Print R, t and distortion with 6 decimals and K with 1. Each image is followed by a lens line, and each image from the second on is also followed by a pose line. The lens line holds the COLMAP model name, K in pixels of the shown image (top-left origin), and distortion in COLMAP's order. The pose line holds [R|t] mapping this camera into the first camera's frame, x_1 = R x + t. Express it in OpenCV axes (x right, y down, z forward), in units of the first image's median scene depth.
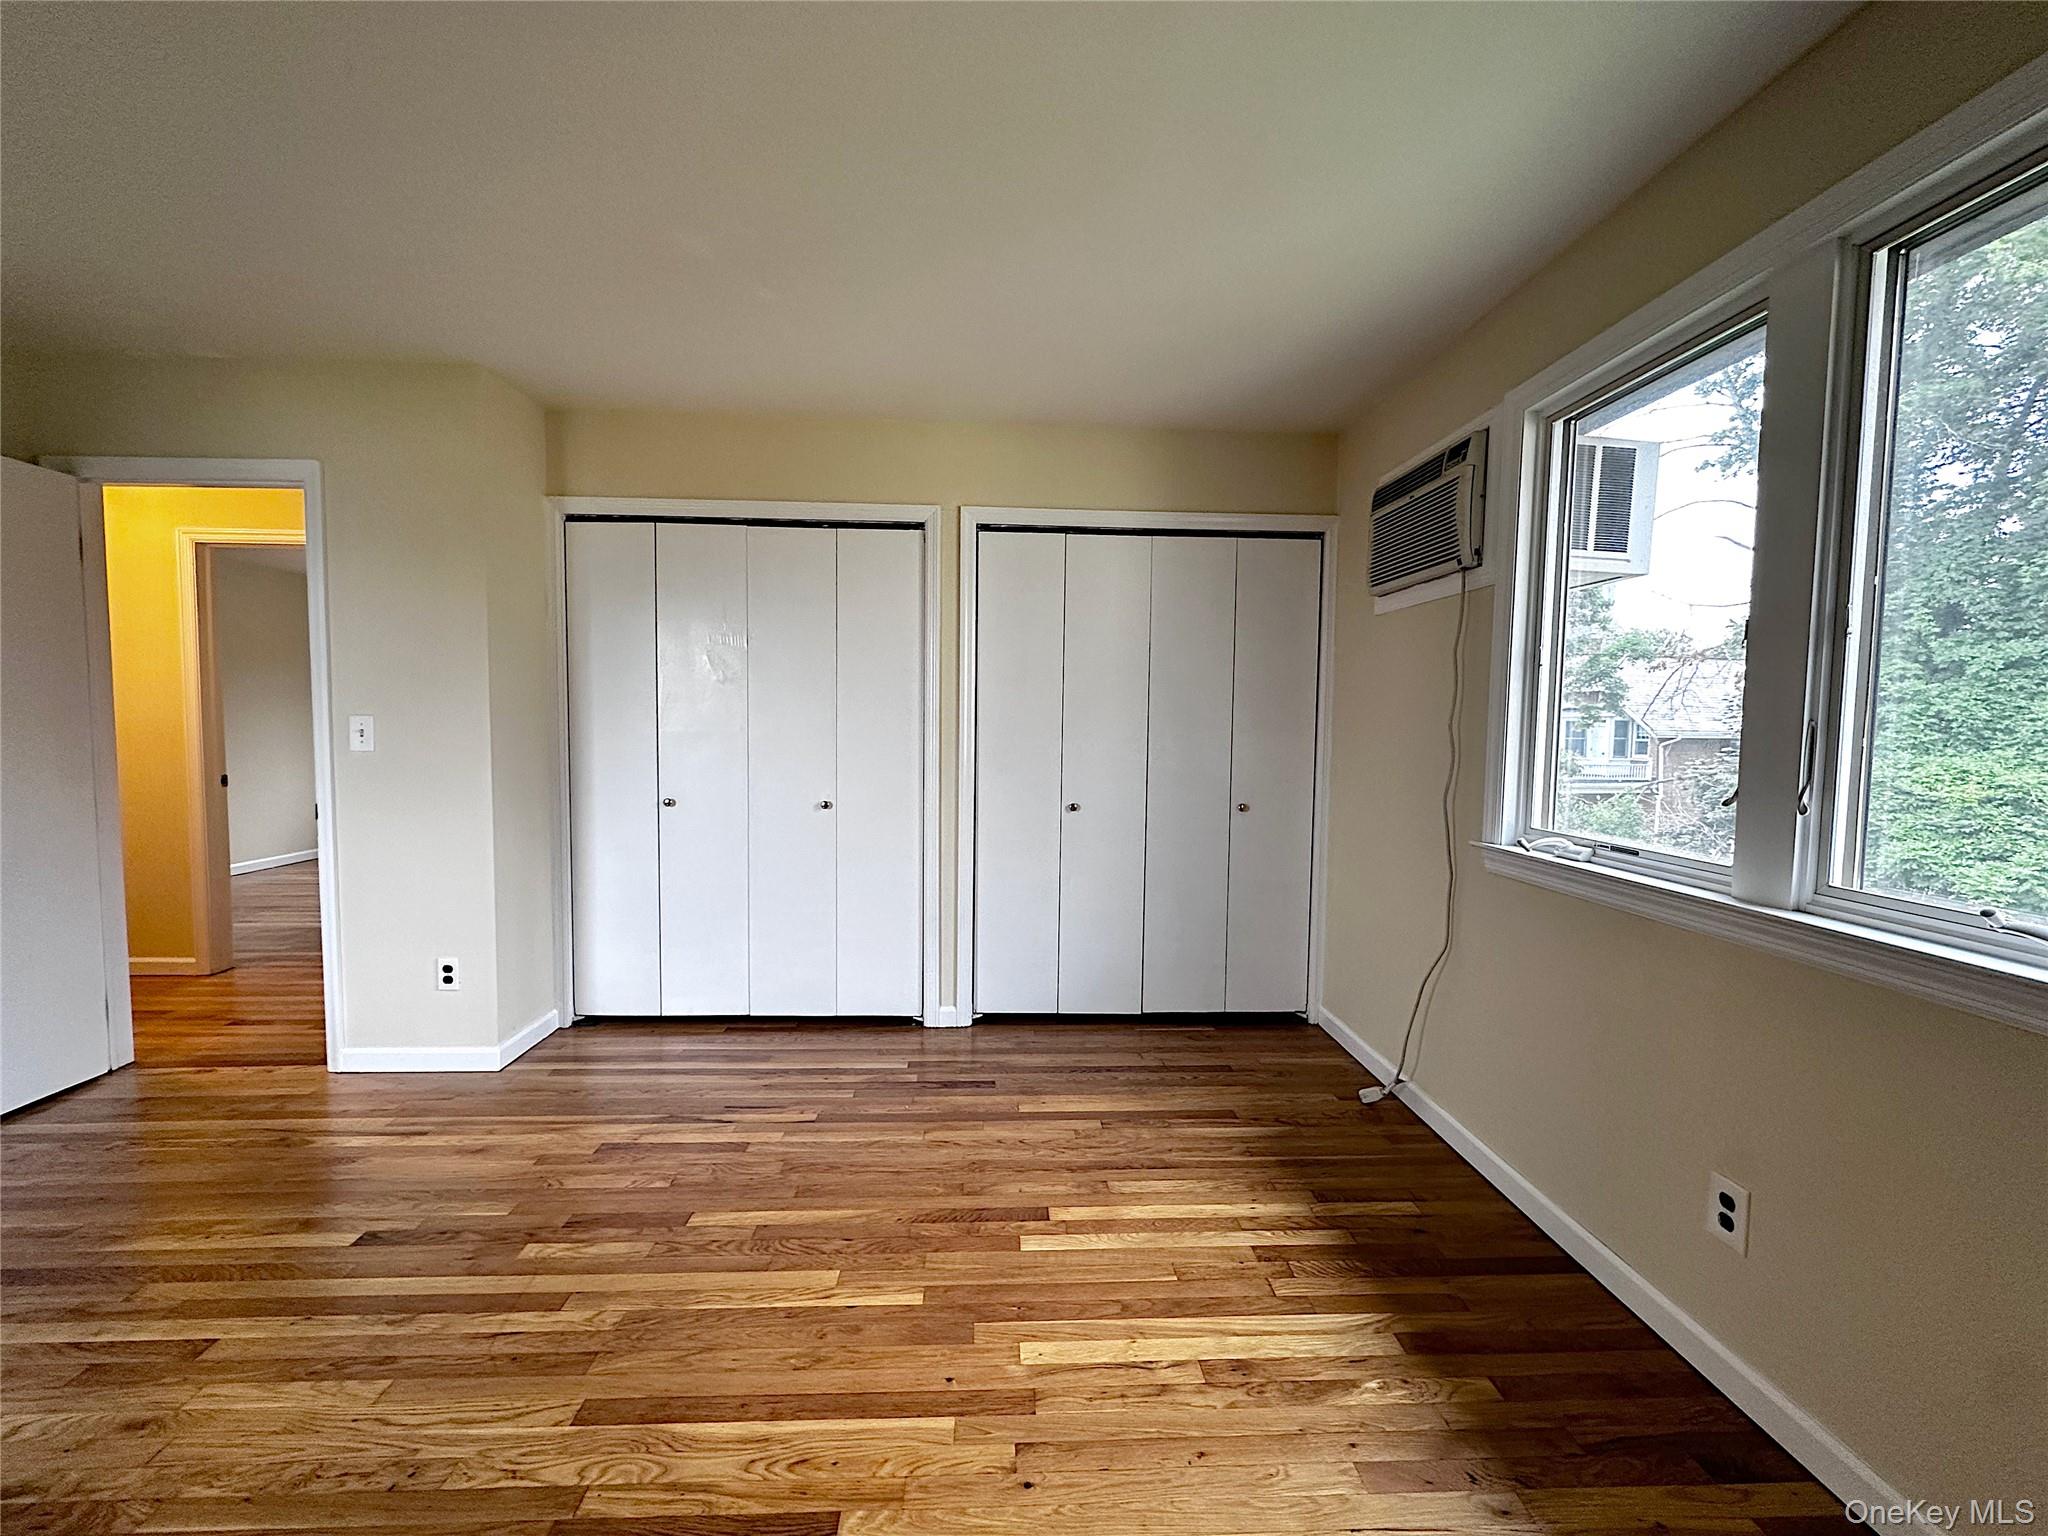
lens RADIAL K [[822.8, 0, 1027.5], [0, 822.8, 764.4], [0, 0, 1]] dist [-0.000912, 0.000189]
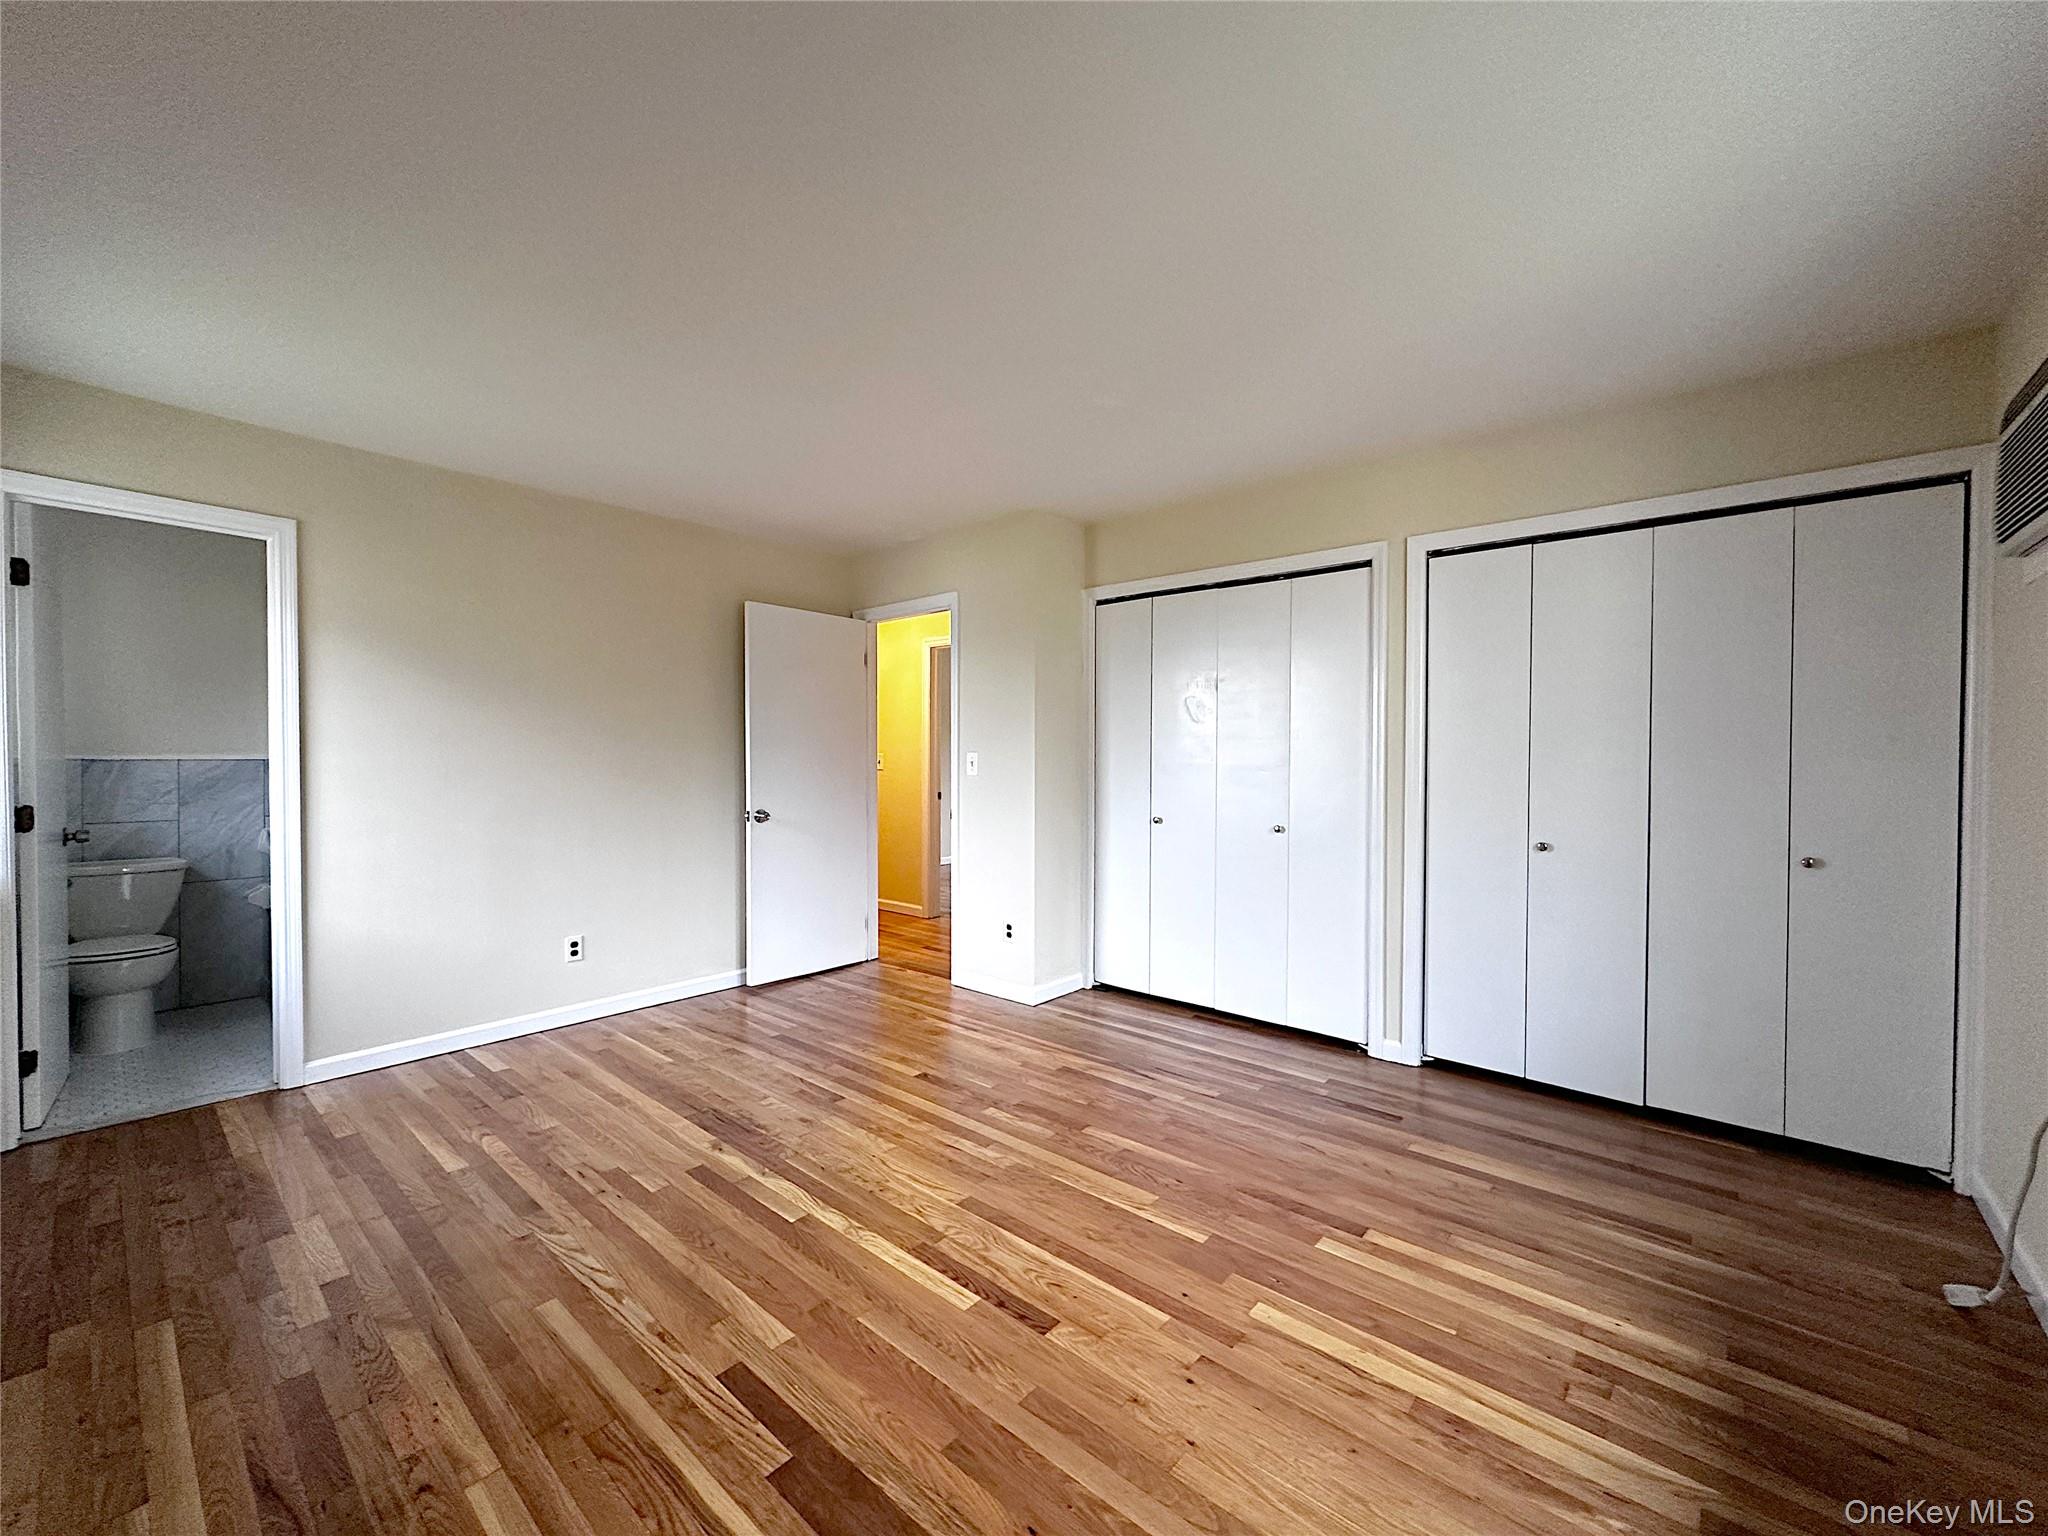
lens RADIAL K [[822.8, 0, 1027.5], [0, 822.8, 764.4], [0, 0, 1]] dist [-0.000912, 0.000189]
pose [[0.725245, -0.001464, -0.688489, 0.374480], [-0.028382, 0.999084, -0.032021, 0.010060], [0.687906, 0.042764, 0.724539, -0.043952]]
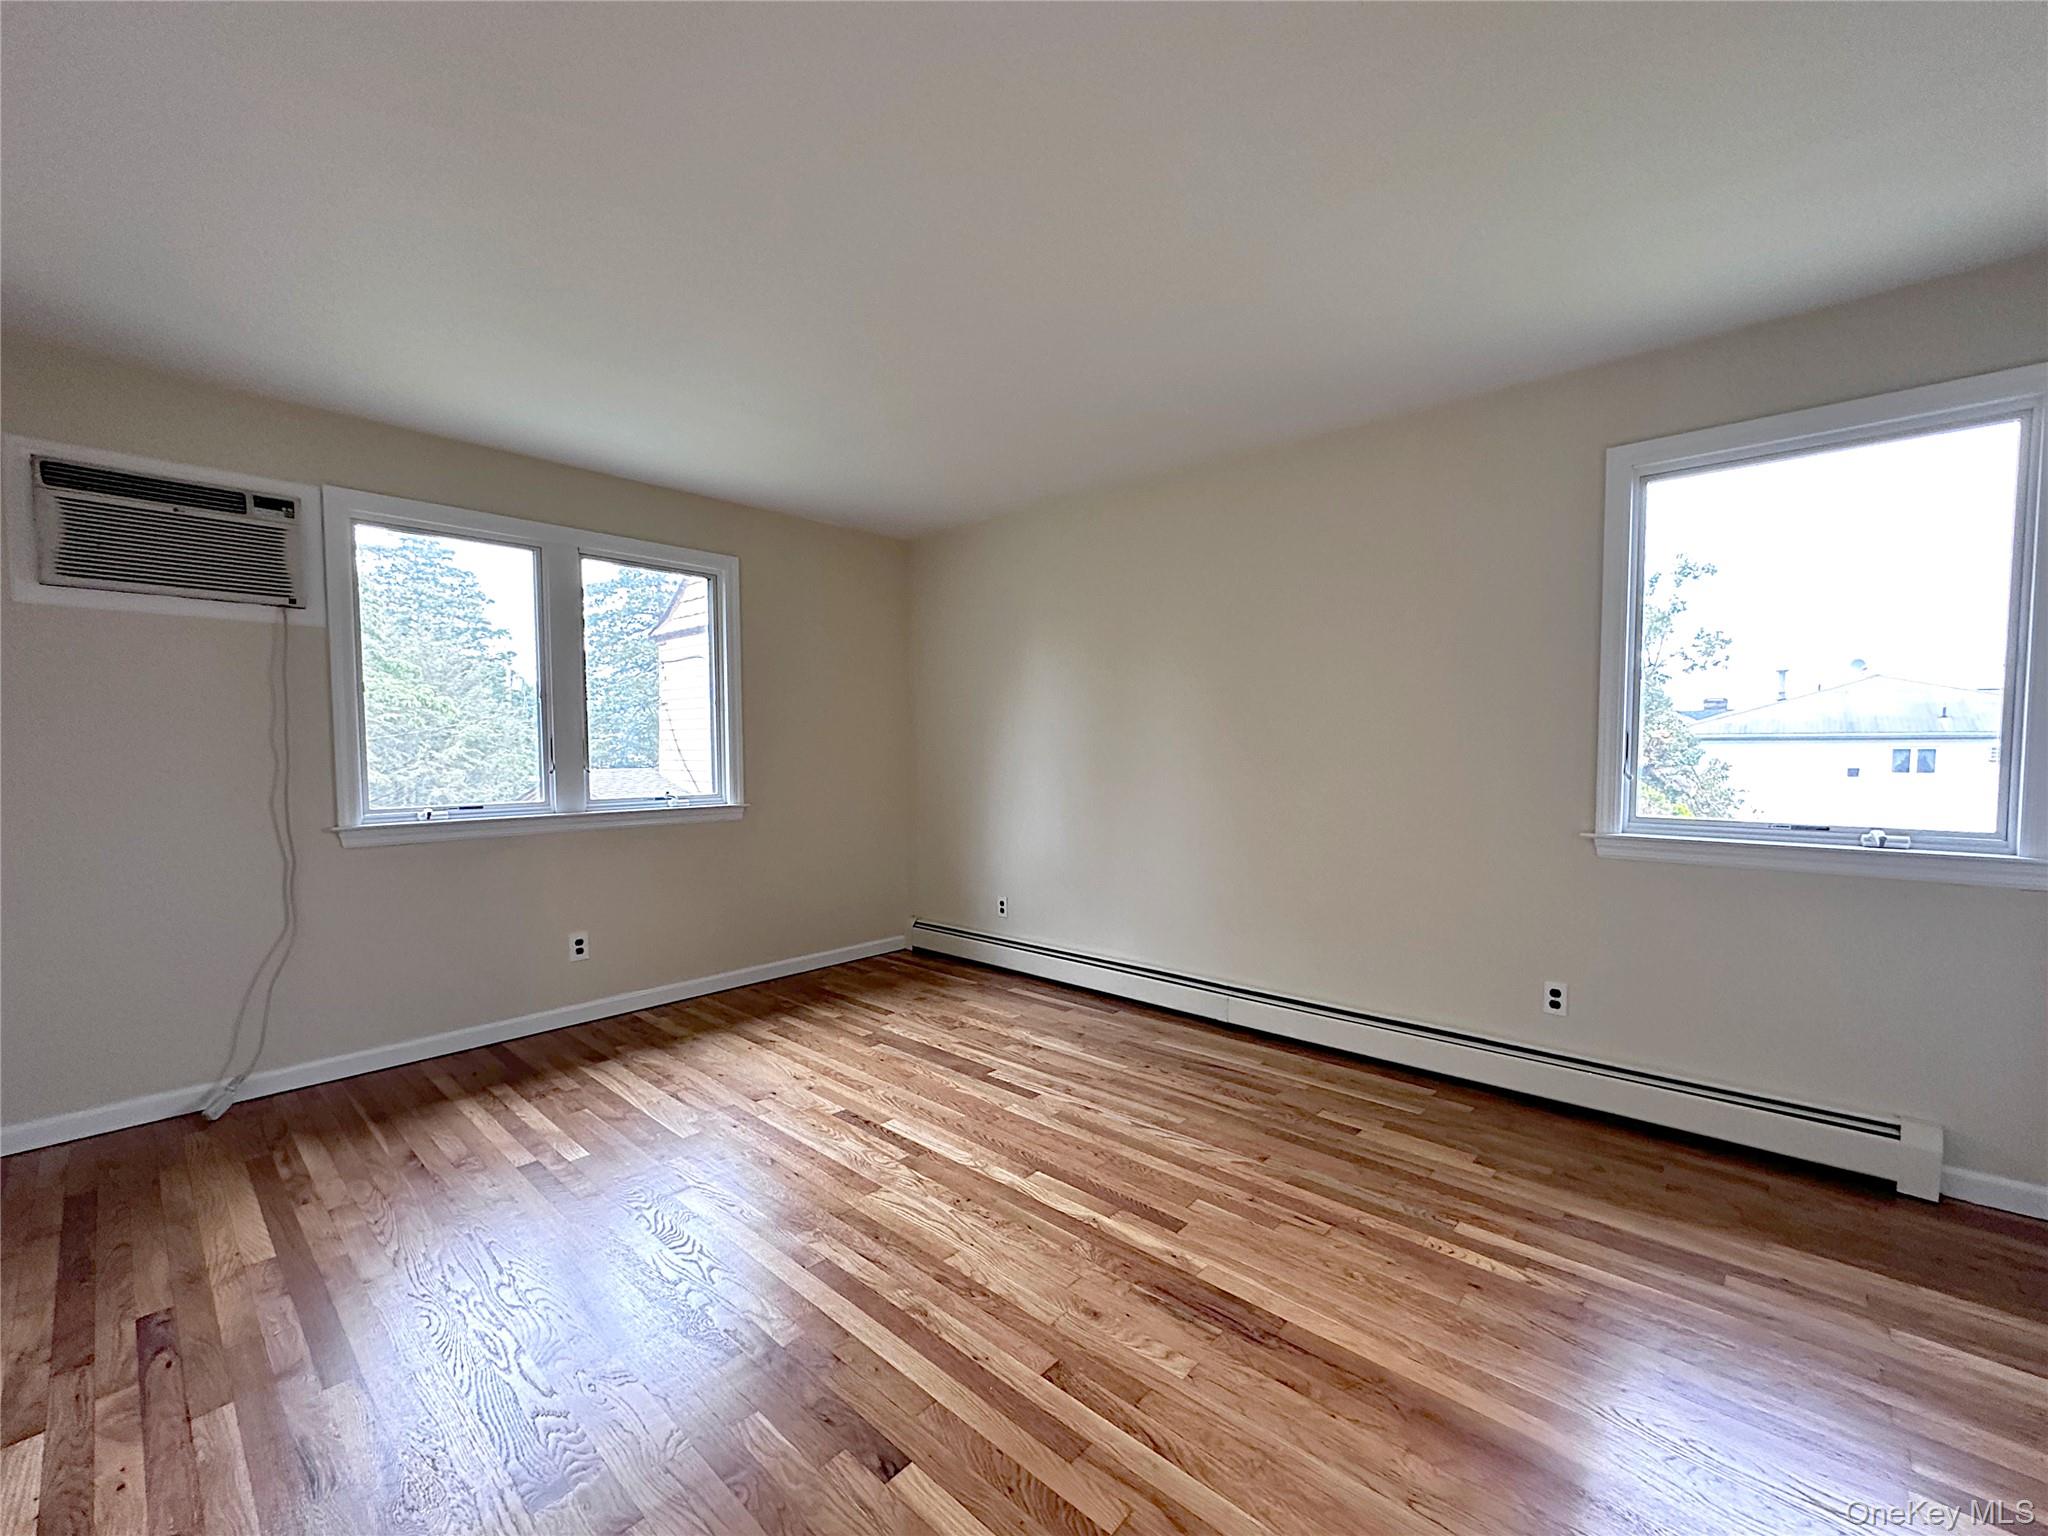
lens RADIAL K [[822.8, 0, 1027.5], [0, 822.8, 764.4], [0, 0, 1]] dist [-0.000912, 0.000189]
pose [[-0.697152, -0.026379, 0.716438, -1.121227], [0.031768, 0.997205, 0.067630, -0.057404], [-0.716219, 0.069908, -0.694366, 1.112189]]
